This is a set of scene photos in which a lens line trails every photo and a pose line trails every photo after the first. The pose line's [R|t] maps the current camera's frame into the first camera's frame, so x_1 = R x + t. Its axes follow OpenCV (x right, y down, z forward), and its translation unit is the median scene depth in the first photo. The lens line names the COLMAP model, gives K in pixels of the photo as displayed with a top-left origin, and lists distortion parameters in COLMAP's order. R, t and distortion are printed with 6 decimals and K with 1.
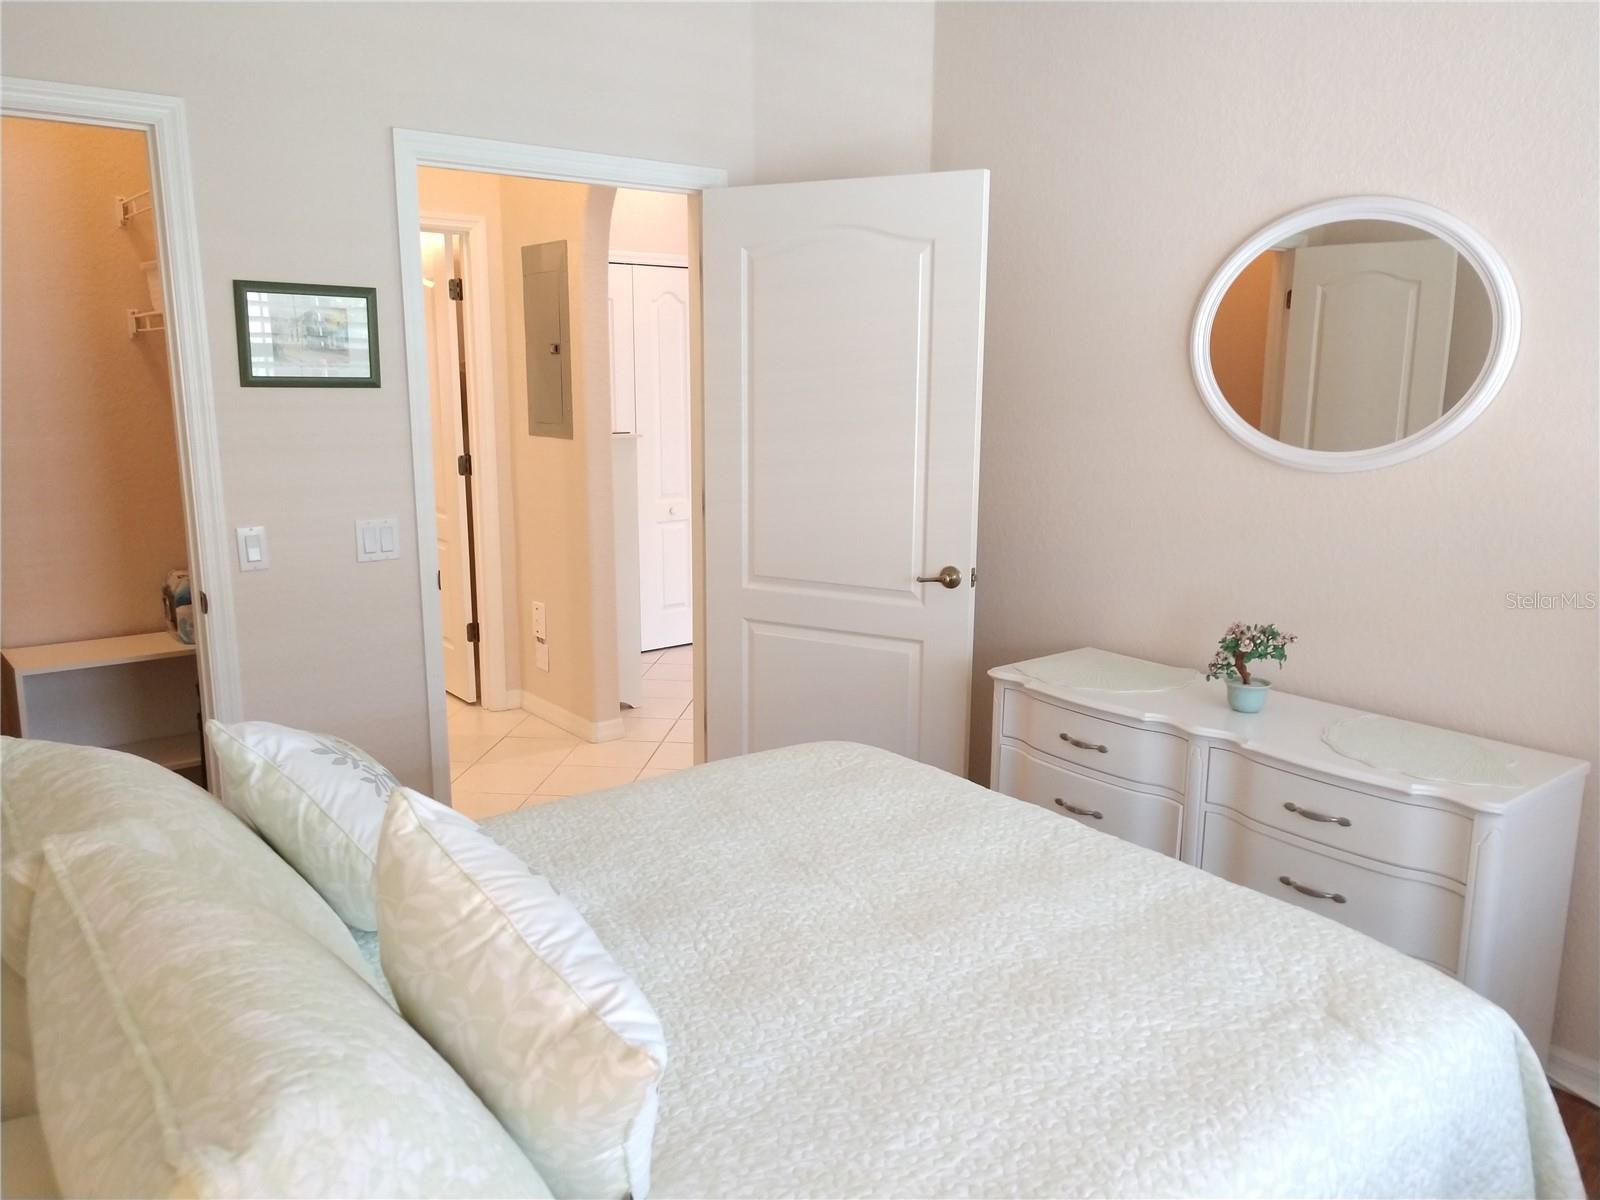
lens RADIAL K [[1225.0, 0, 801.9], [0, 1225.0, 608.3], [0, 0, 1]] dist [0.014278, 0.013261]
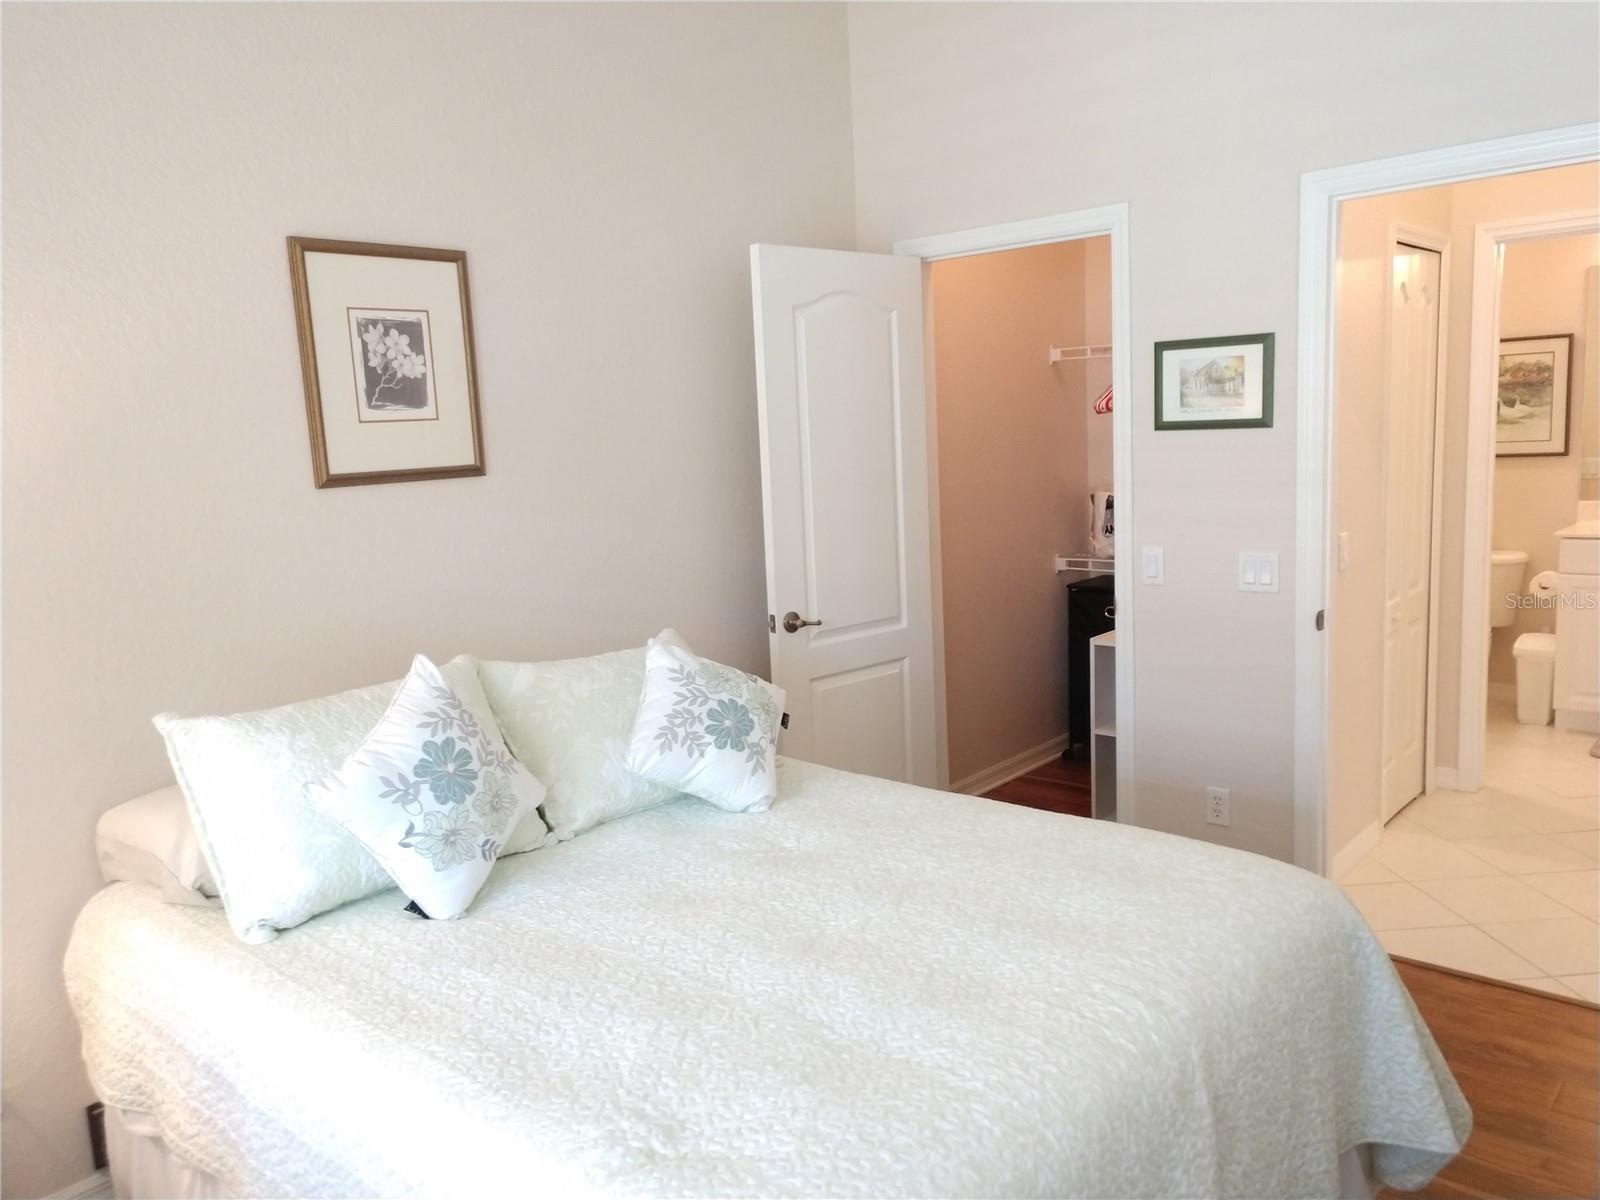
lens RADIAL K [[1225.0, 0, 801.9], [0, 1225.0, 608.3], [0, 0, 1]] dist [0.014278, 0.013261]
pose [[0.169796, 0.134962, -0.976194, 0.654169], [-0.140611, 0.983761, 0.111551, -0.092701], [0.975396, 0.118322, 0.186016, 0.453405]]
